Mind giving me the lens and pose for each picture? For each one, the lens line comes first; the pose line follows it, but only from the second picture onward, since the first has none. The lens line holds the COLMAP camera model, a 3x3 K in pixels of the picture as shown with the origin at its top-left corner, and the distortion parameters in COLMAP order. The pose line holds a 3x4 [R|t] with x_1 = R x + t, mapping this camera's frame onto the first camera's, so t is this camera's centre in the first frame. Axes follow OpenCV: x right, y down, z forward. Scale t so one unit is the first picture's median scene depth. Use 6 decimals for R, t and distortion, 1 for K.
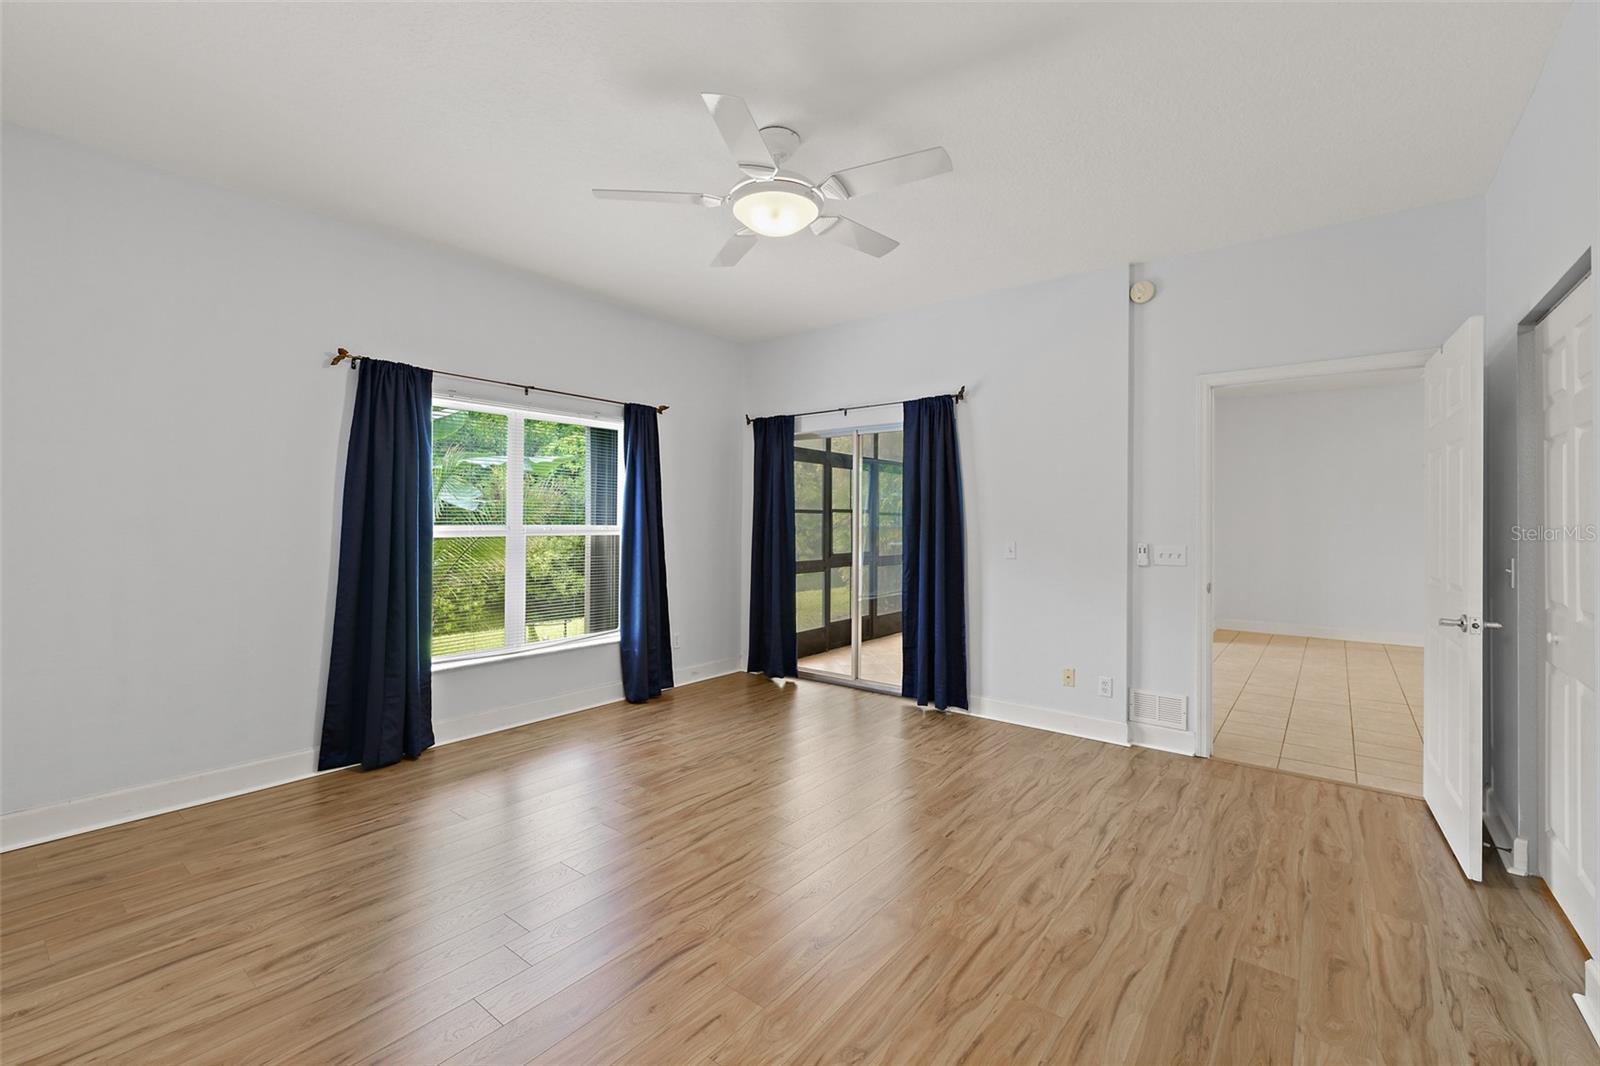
lens RADIAL K [[682.8, 0, 793.7], [0, 682.8, 518.1], [0, 0, 1]] dist [0.004660, 0.000628]
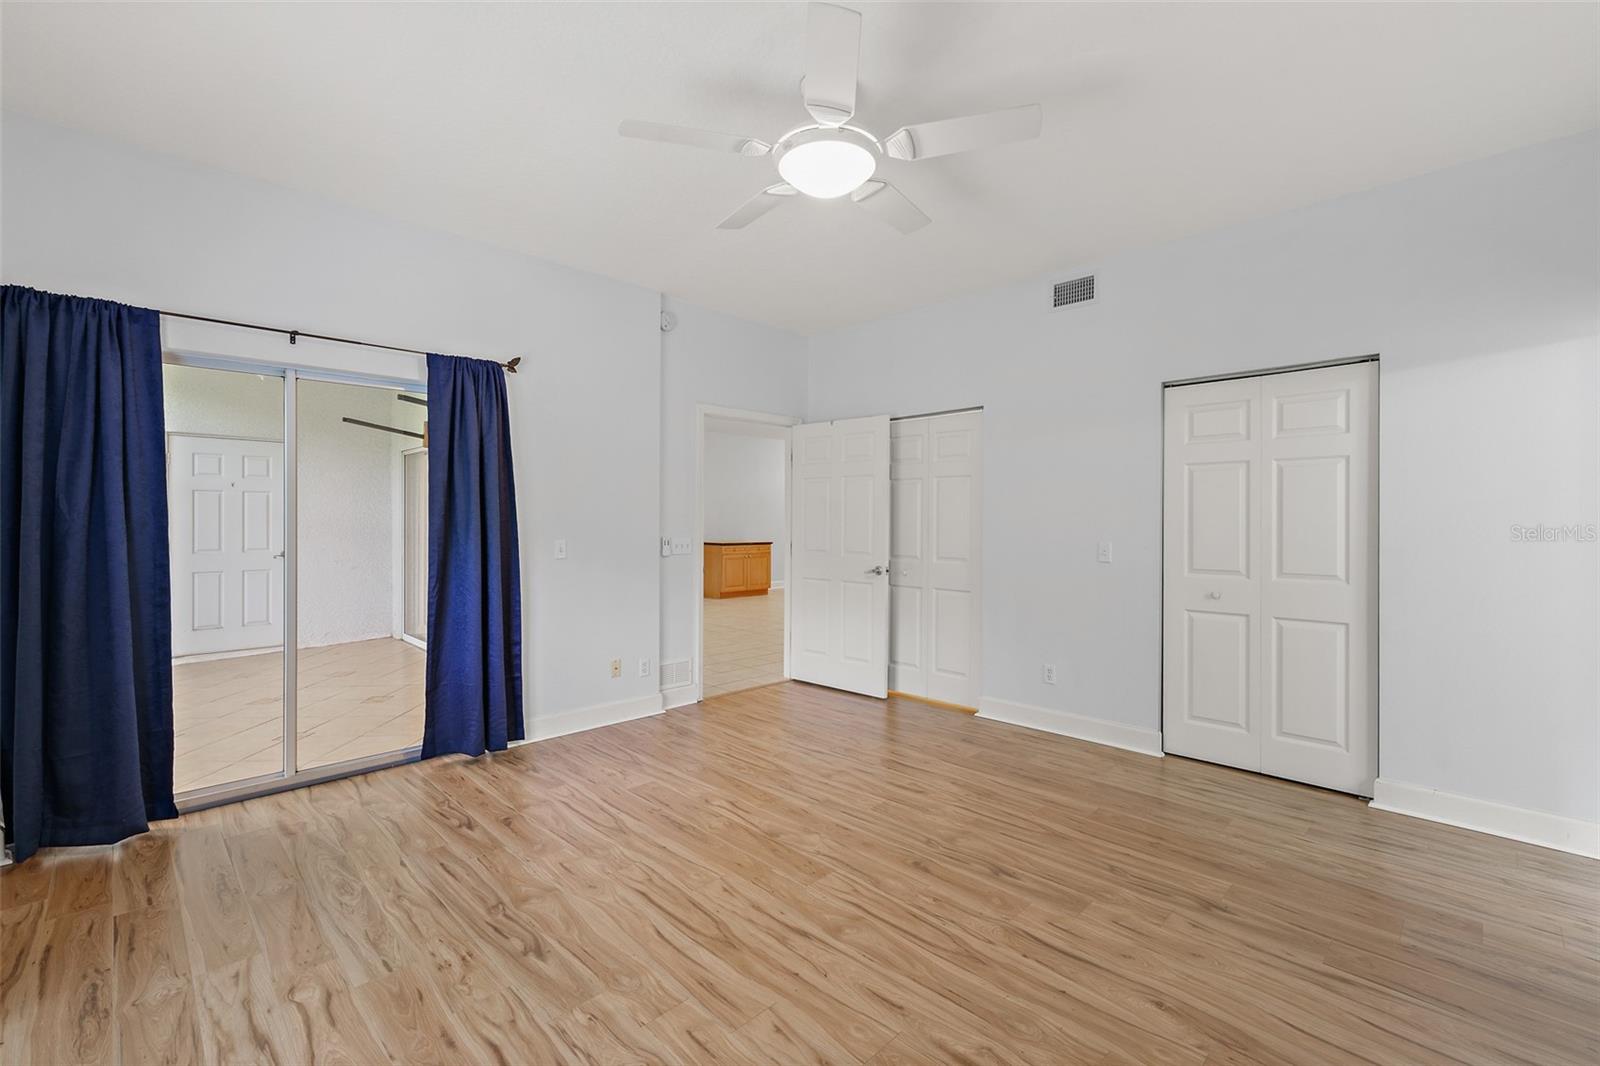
lens RADIAL K [[682.8, 0, 795.5], [0, 682.8, 524.7], [0, 0, 1]] dist [0.004660, 0.000628]
pose [[0.116838, -0.011592, 0.993083, -0.853725], [-0.008060, 0.999888, 0.012620, -0.000504], [-0.993118, -0.009479, 0.116731, 0.877085]]
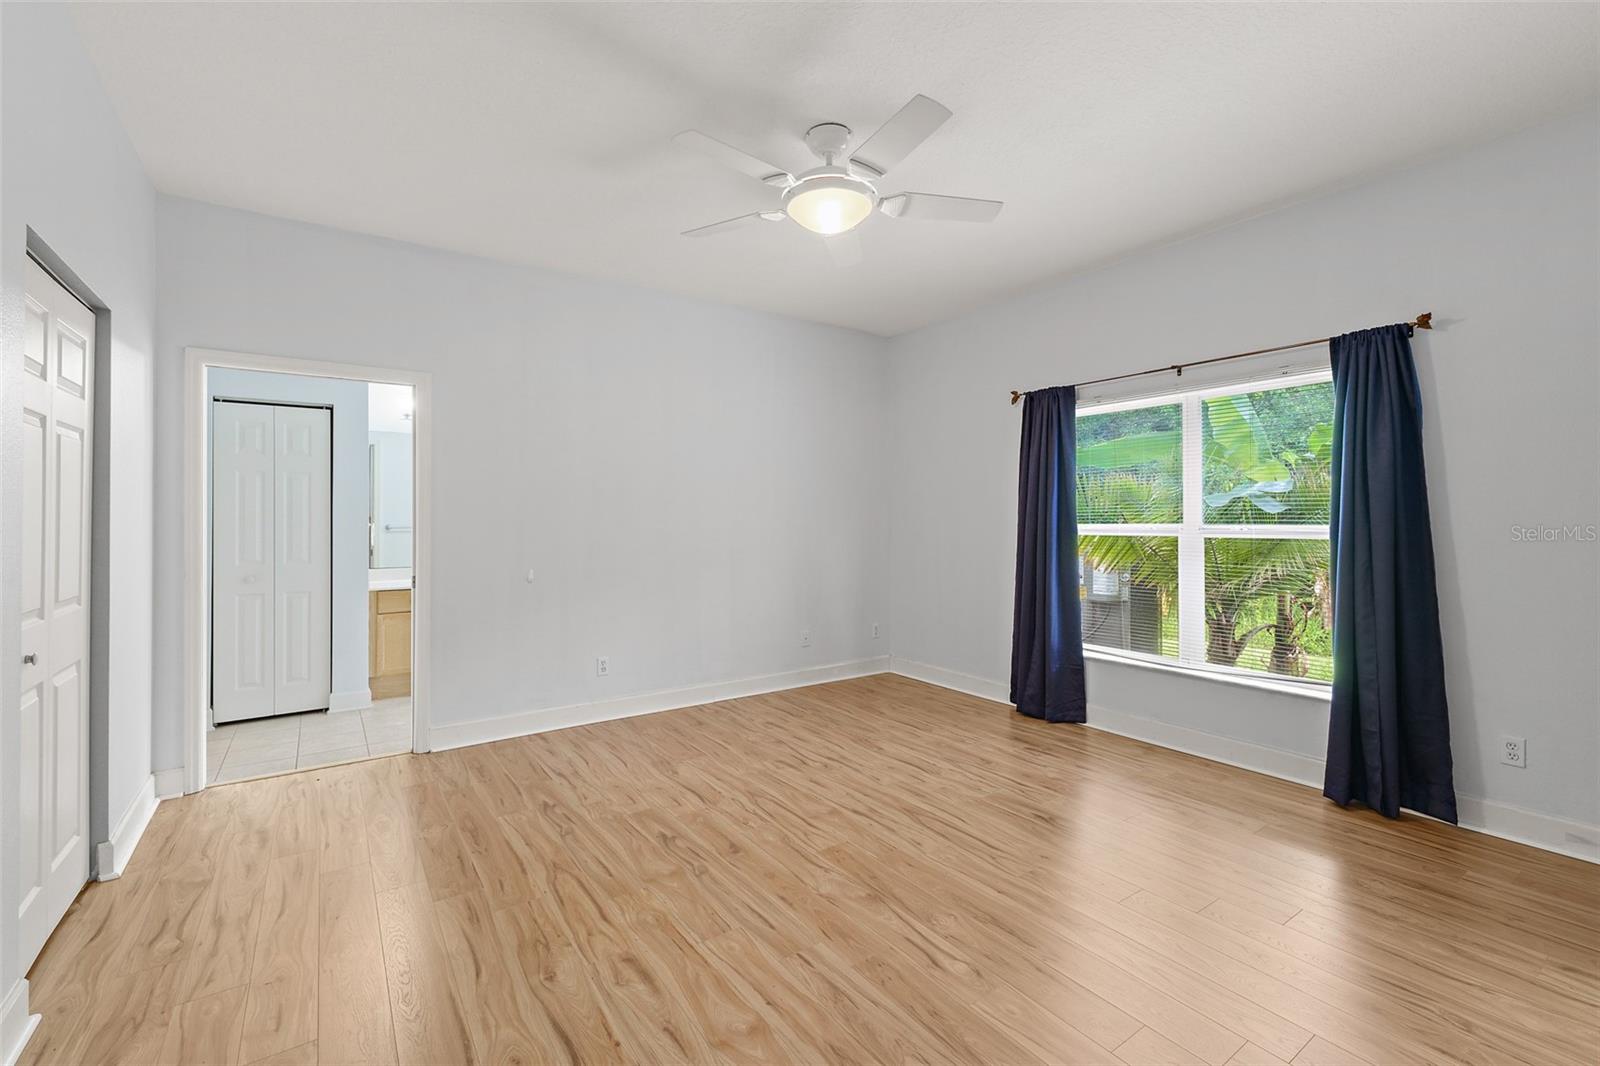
lens RADIAL K [[682.8, 0, 793.1], [0, 682.8, 521.0], [0, 0, 1]] dist [0.004660, 0.000628]
pose [[-0.293377, -0.002129, -0.955994, 0.881238], [0.004820, 0.999982, -0.003706, 0.010392], [0.955985, -0.005695, -0.293362, 1.162671]]
